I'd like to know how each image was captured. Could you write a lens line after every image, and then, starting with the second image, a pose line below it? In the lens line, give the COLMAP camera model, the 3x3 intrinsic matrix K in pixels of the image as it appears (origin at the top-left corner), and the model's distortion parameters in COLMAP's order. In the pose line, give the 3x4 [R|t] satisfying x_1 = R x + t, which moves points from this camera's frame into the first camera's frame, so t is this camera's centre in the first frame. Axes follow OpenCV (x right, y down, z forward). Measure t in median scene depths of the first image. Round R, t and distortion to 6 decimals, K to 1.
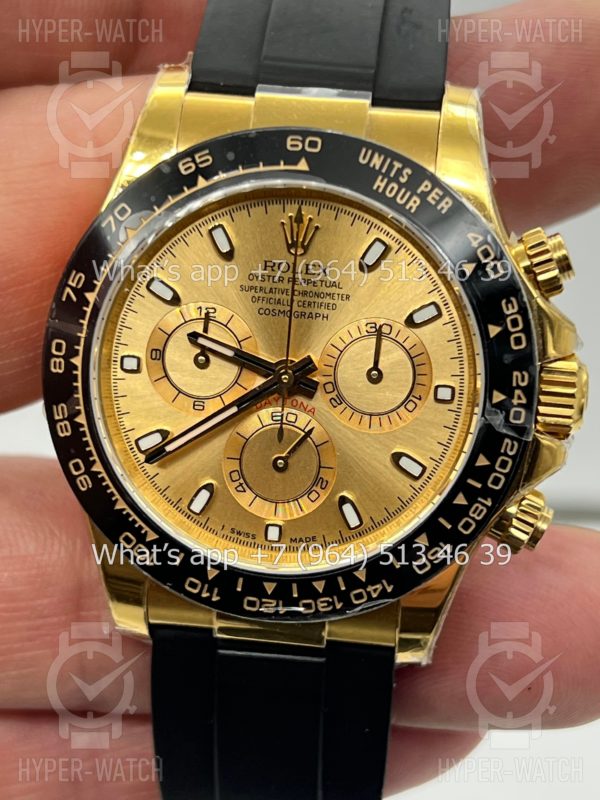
lens RADIAL K [[1863.3, 0, 294.7], [0, 1863.3, 400.9], [0, 0, 1]] dist [0.236626, 0.000000]
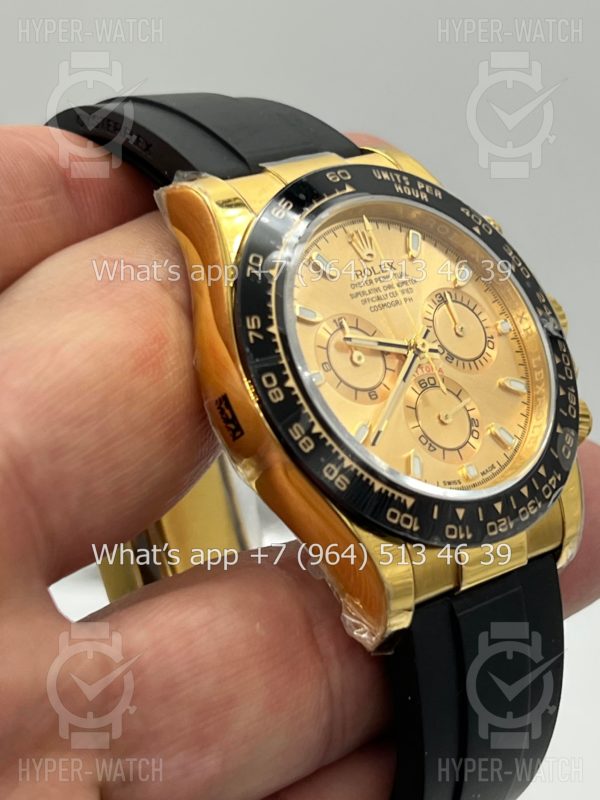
lens RADIAL K [[1863.3, 0, 302.5], [0, 1863.3, 398.4], [0, 0, 1]] dist [0.236626, 0.000000]
pose [[0.652404, -0.250291, 0.715348, -0.907711], [0.517473, 0.836729, -0.179180, 0.188593], [-0.553706, 0.487071, 0.675405, 0.251907]]
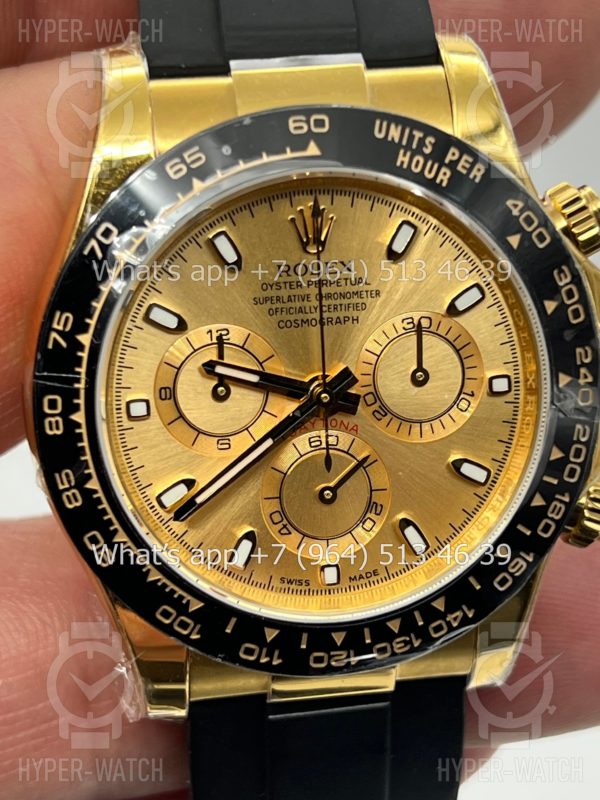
lens RADIAL K [[1863.3, 0, 282.1], [0, 1863.3, 393.7], [0, 0, 1]] dist [0.236626, 0.000000]
pose [[0.962022, -0.163028, 0.218941, -0.210537], [0.154329, 0.986409, 0.056385, -0.064906], [-0.225158, -0.020455, 0.974108, 0.164032]]
